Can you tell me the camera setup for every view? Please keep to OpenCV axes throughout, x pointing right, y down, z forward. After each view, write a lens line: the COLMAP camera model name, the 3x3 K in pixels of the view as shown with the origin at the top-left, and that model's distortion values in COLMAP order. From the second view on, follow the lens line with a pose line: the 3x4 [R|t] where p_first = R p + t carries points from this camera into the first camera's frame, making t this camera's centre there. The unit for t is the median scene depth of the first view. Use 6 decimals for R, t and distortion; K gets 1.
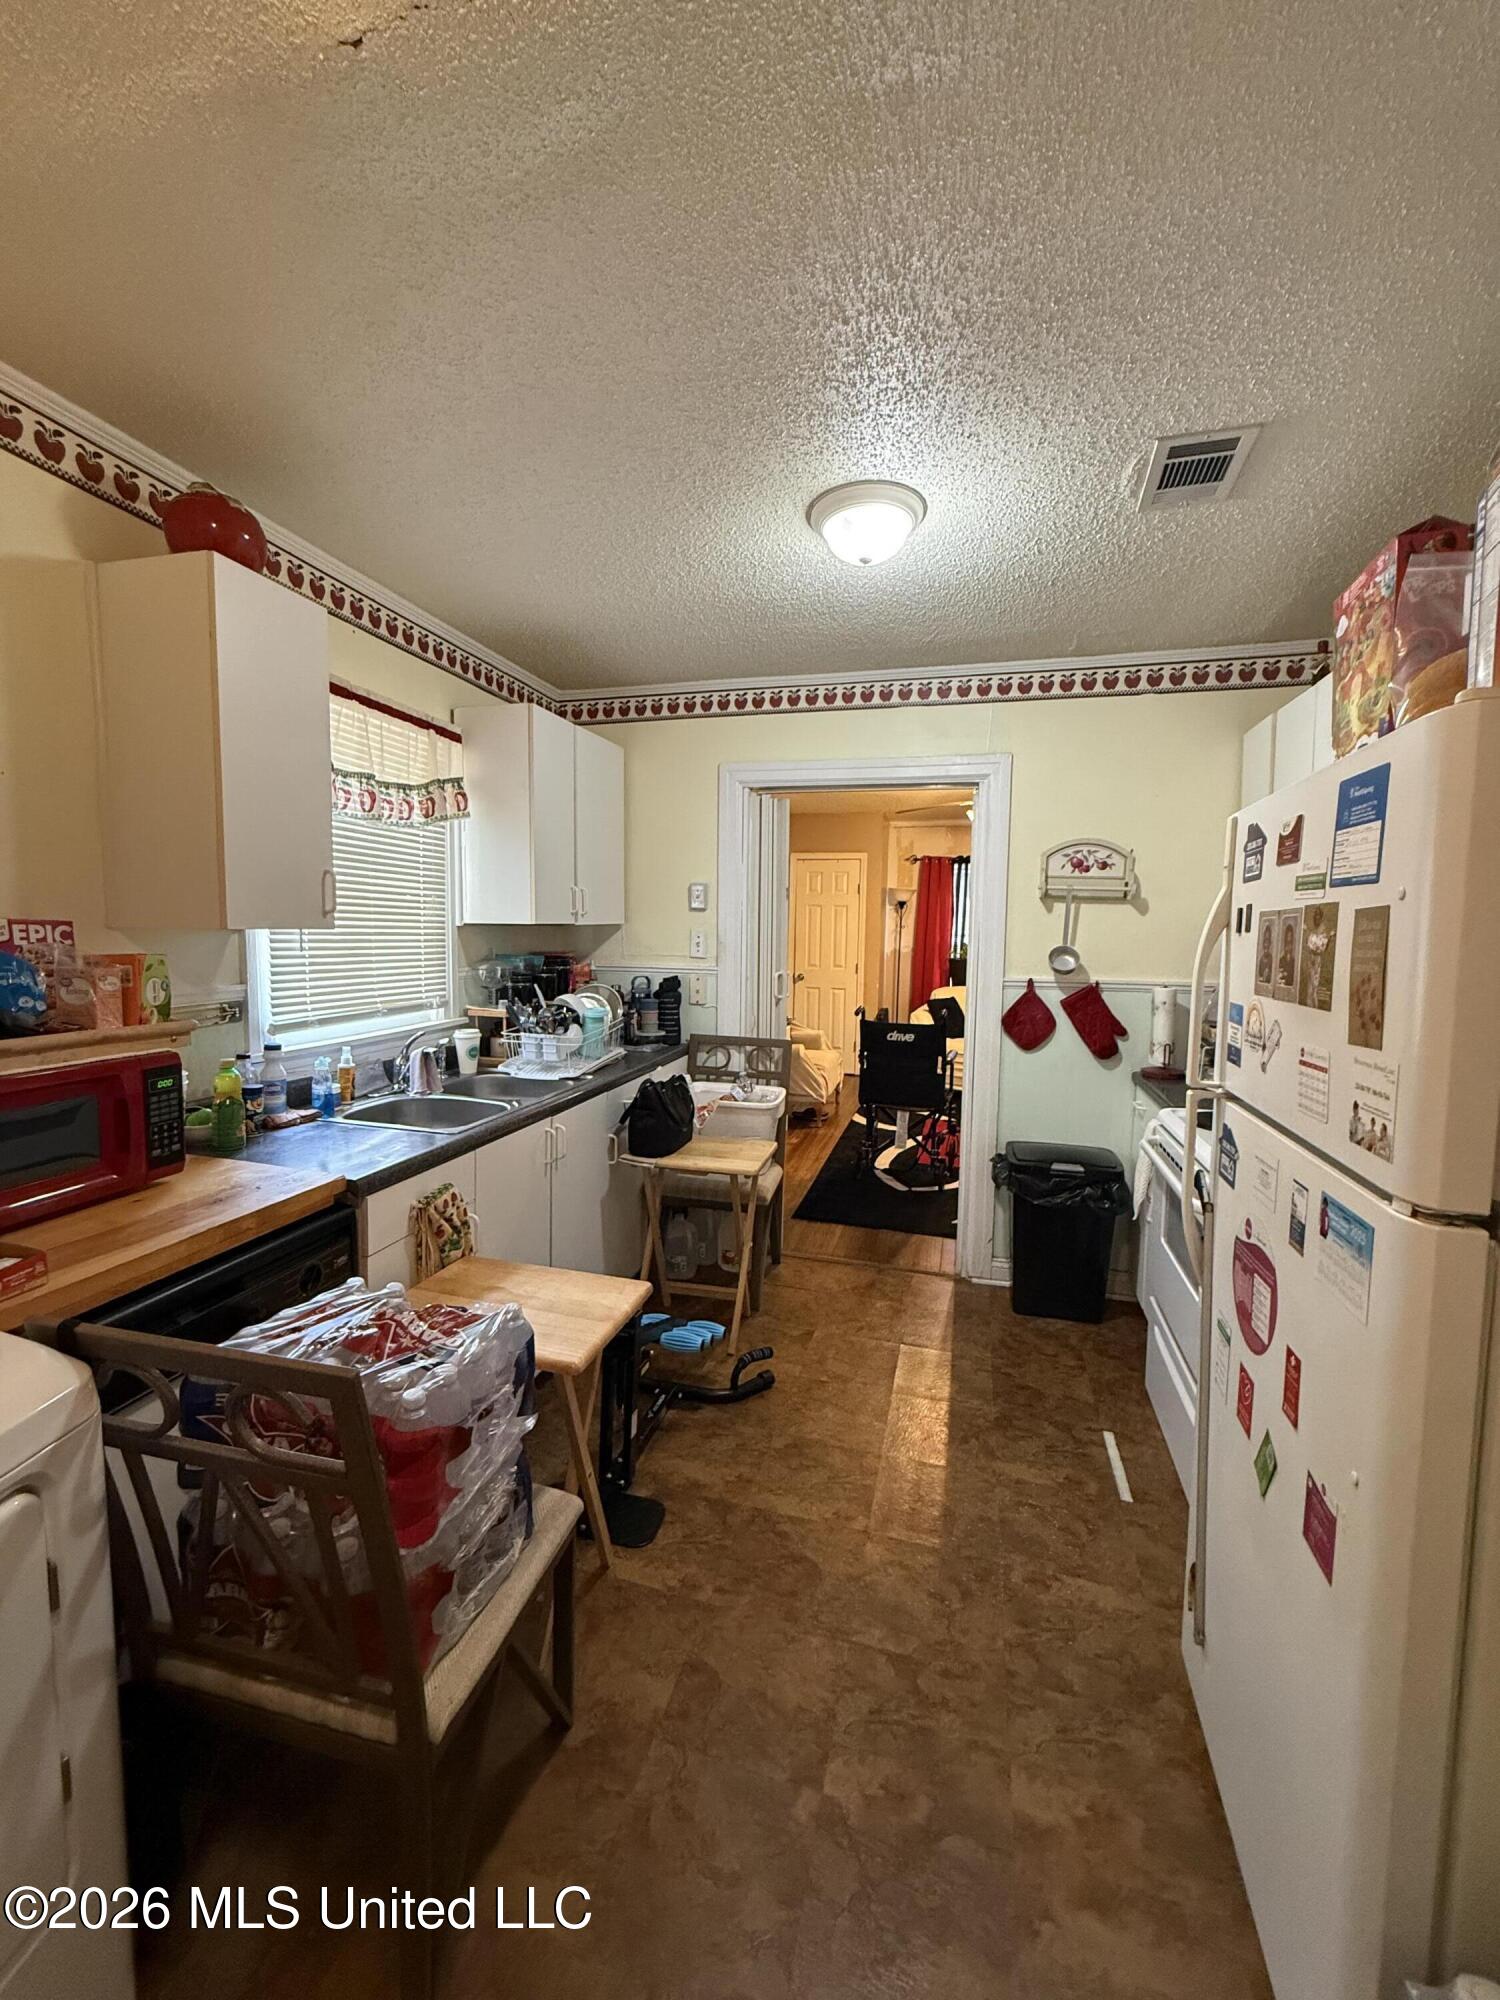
lens RADIAL K [[798.4, 0, 757.5], [0, 798.4, 983.9], [0, 0, 1]] dist [-0.001800, 0.000969]
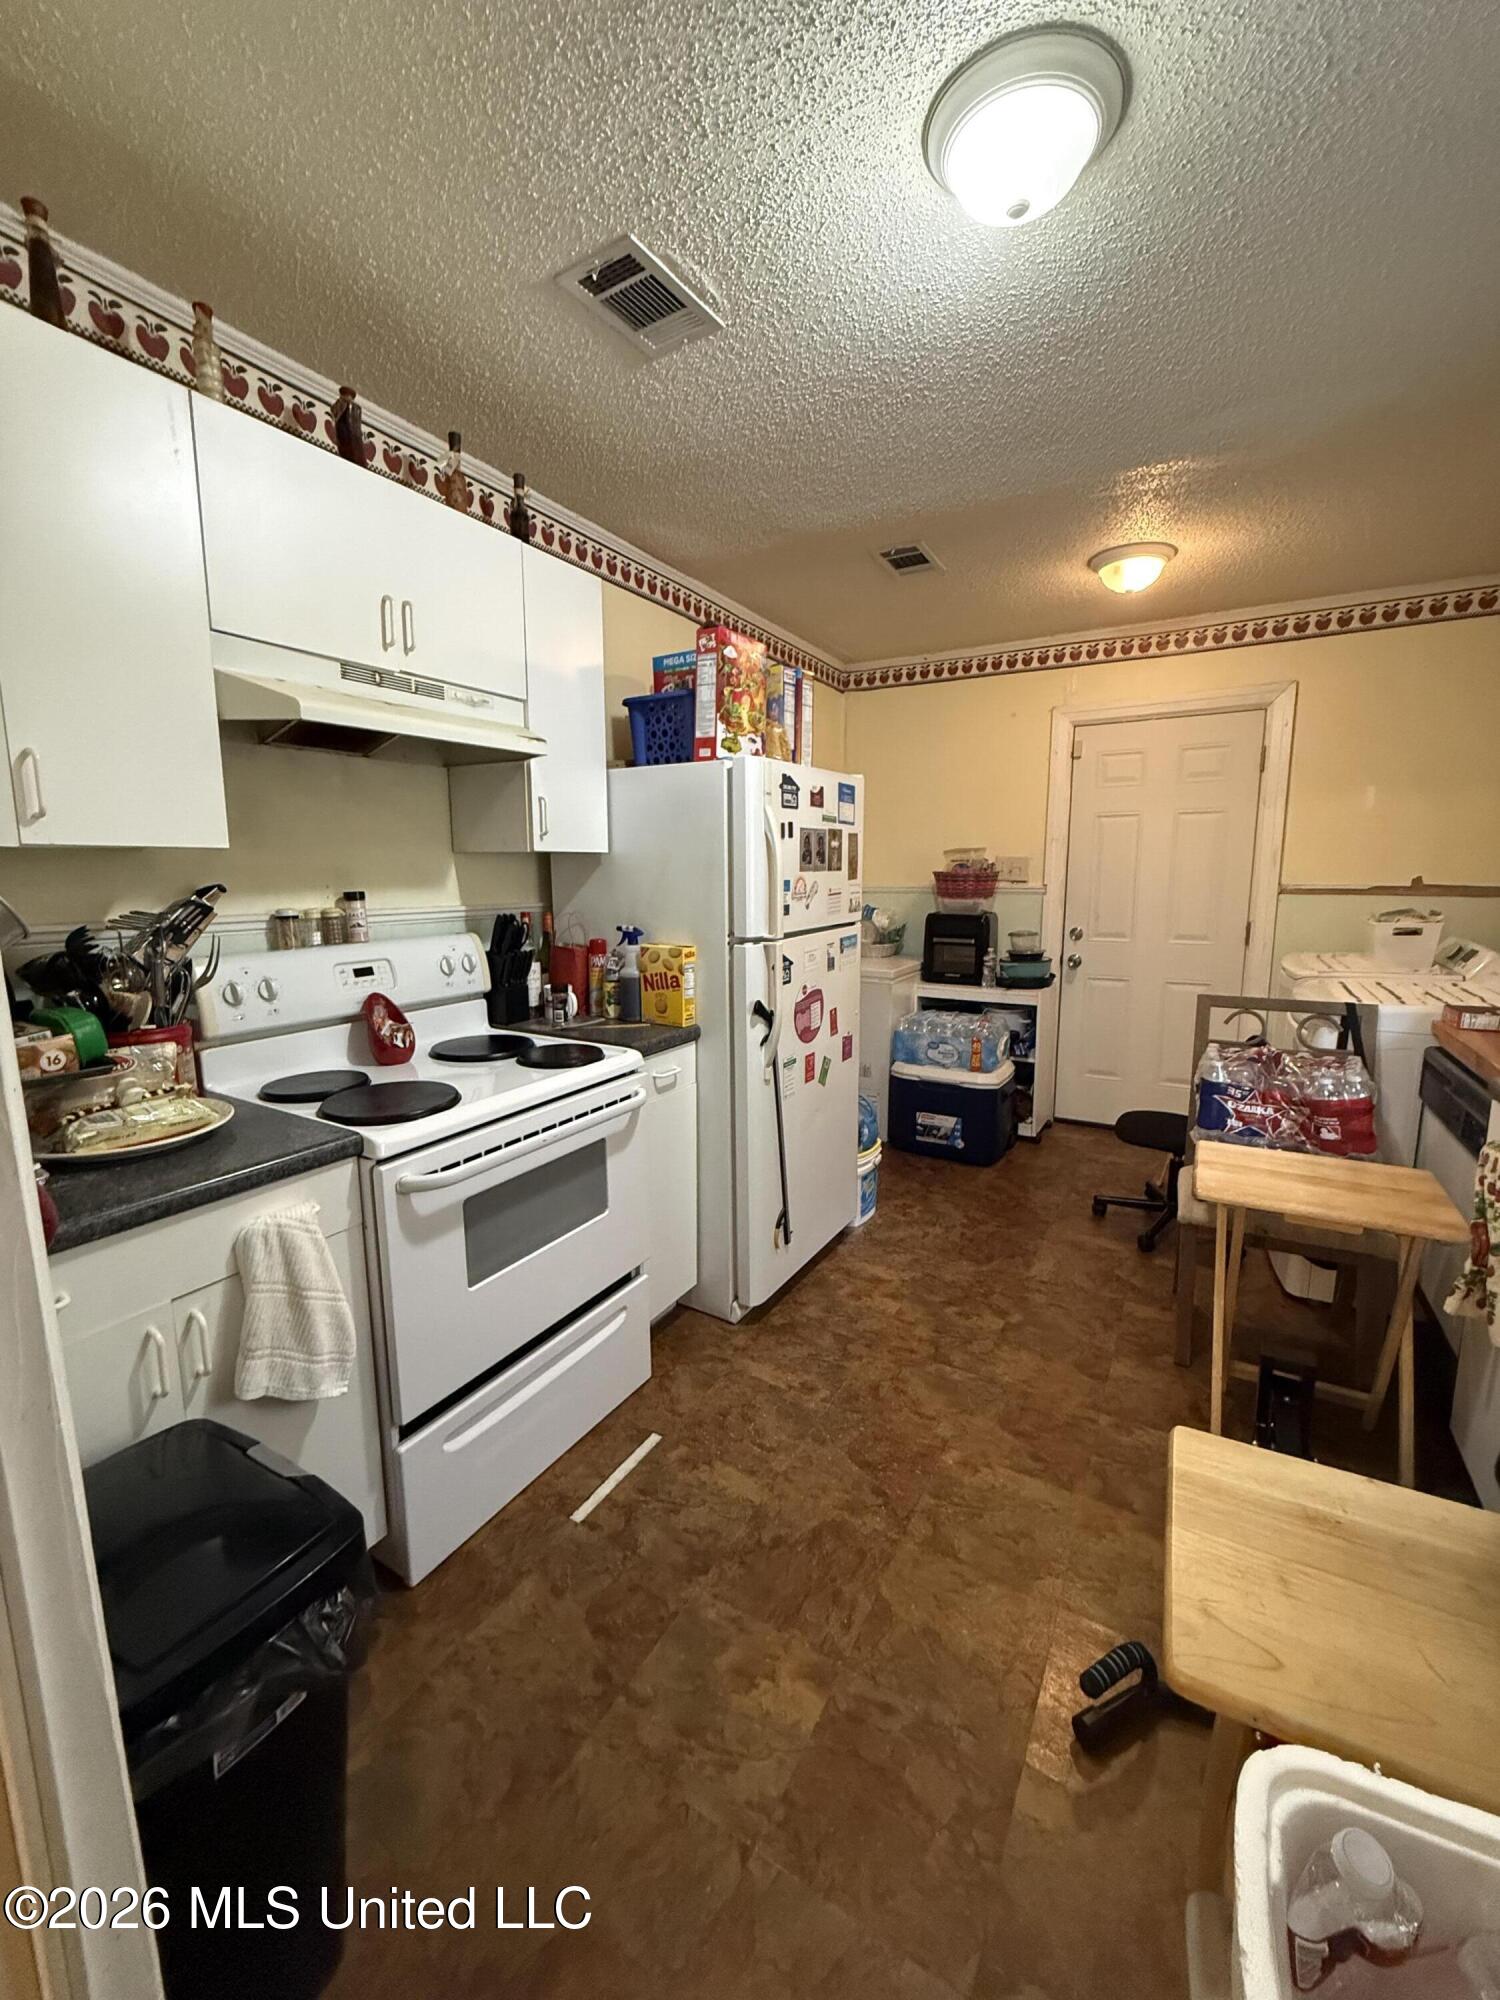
lens RADIAL K [[798.4, 0, 750.5], [0, 798.4, 1005.0], [0, 0, 1]] dist [-0.001800, 0.000969]
pose [[-0.964954, -0.055694, 0.256440, 0.230096], [0.007258, 0.971180, 0.238236, -0.132029], [-0.262318, 0.231748, -0.936740, 2.889779]]
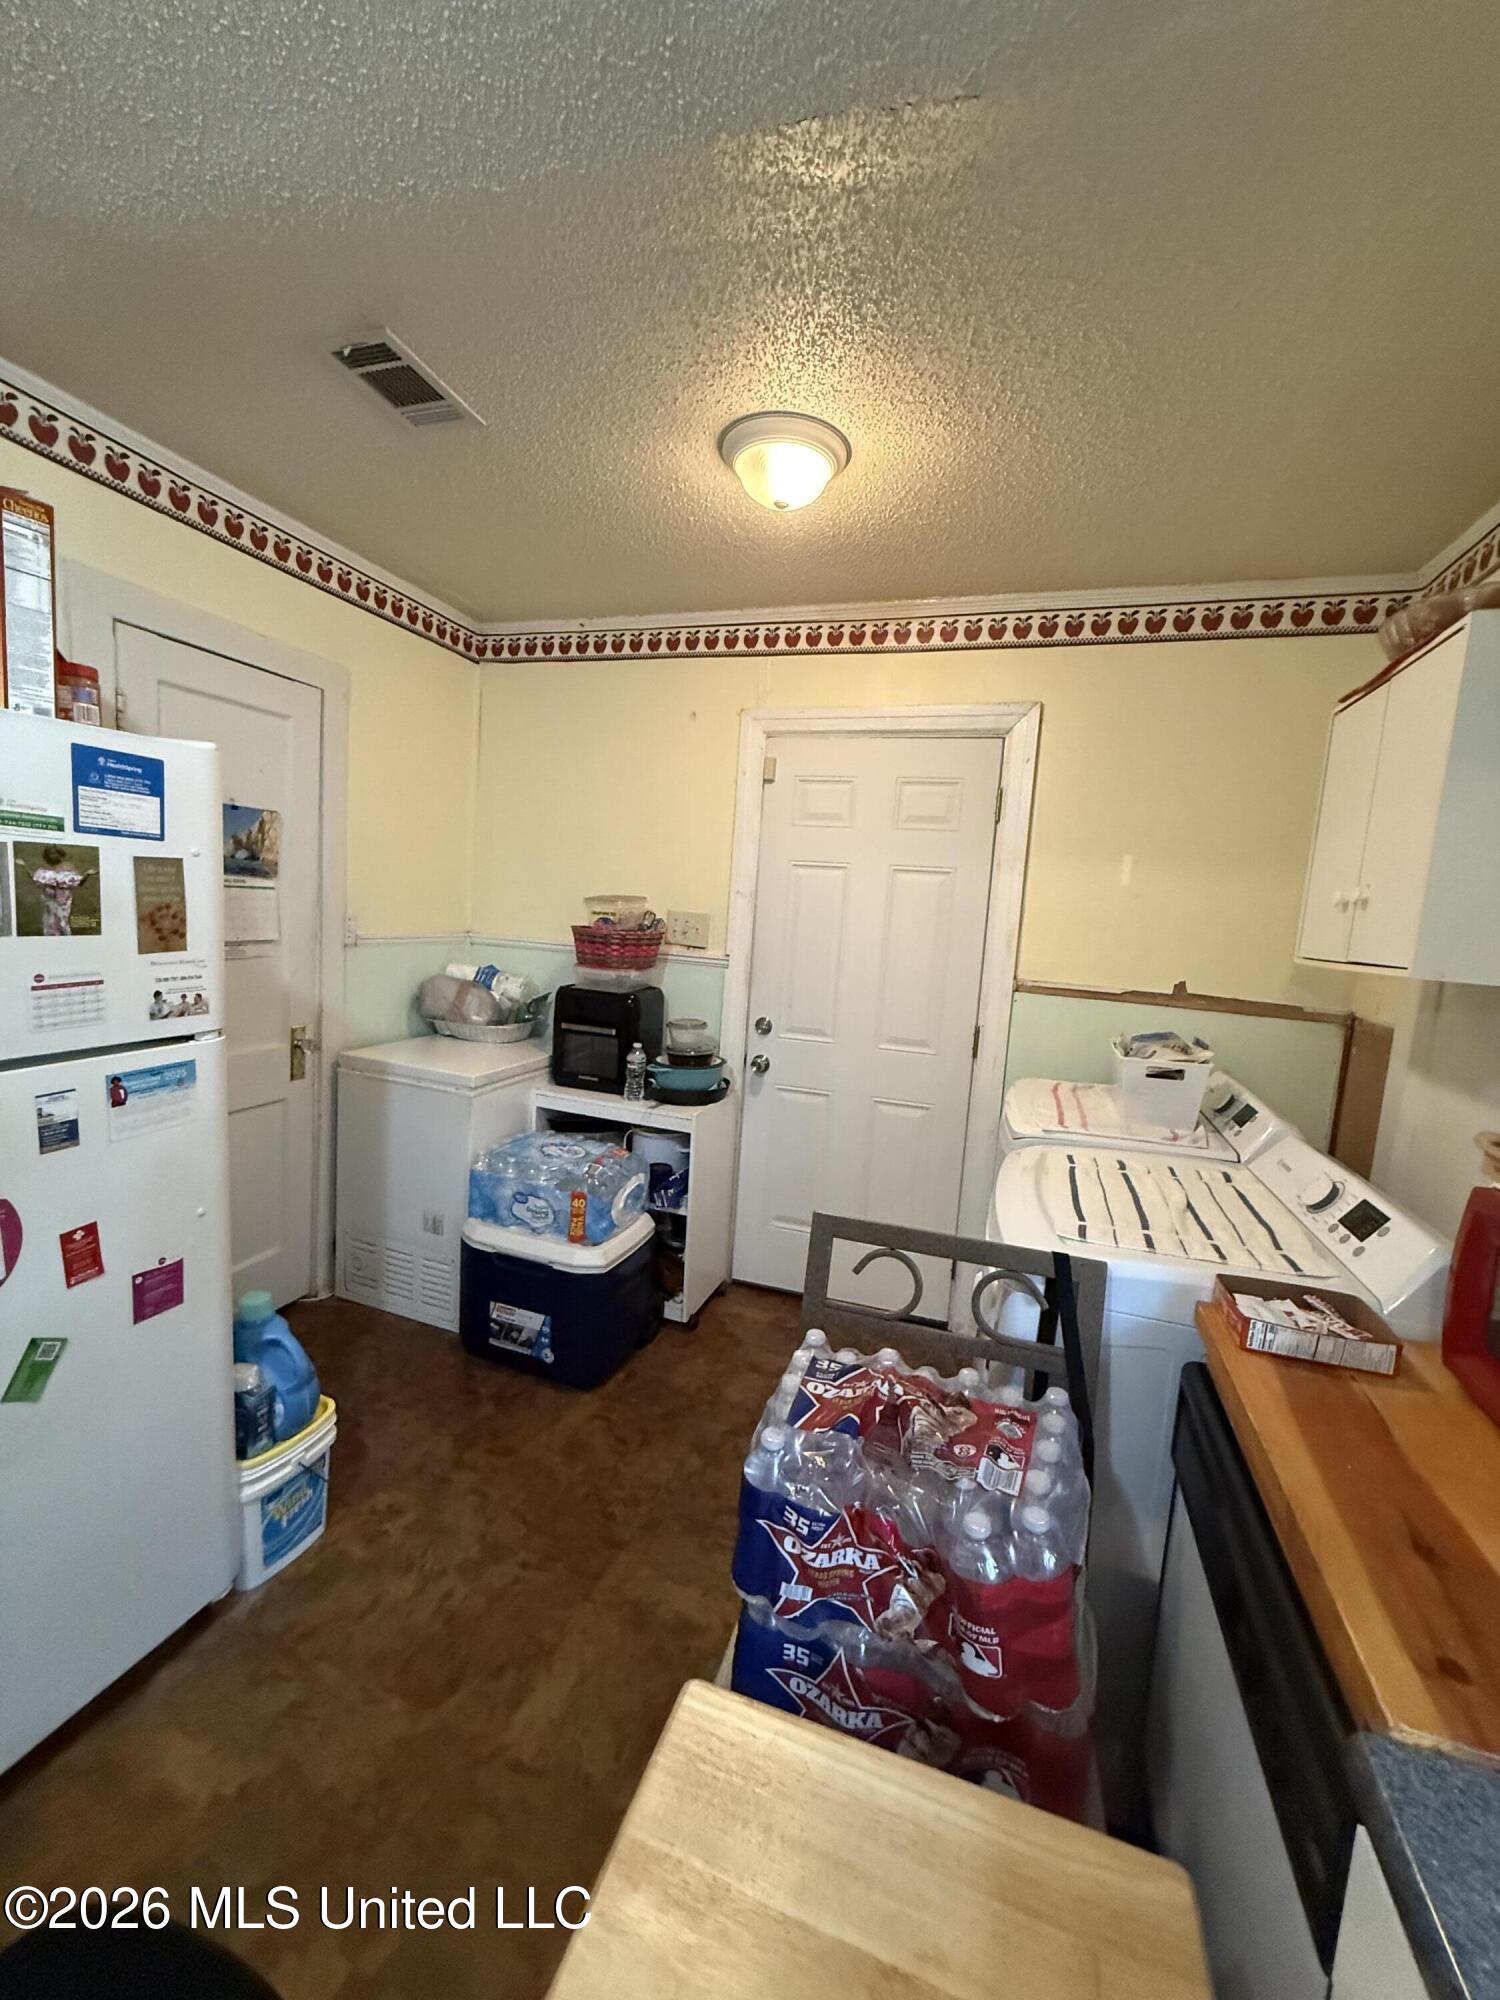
lens RADIAL K [[798.4, 0, 748.8], [0, 798.4, 1012.7], [0, 0, 1]] dist [-0.001800, 0.000969]
pose [[-0.993811, -0.092644, 0.061289, -0.301071], [-0.078304, 0.975619, 0.205028, -0.142603], [-0.078790, 0.198960, -0.976835, 1.688145]]
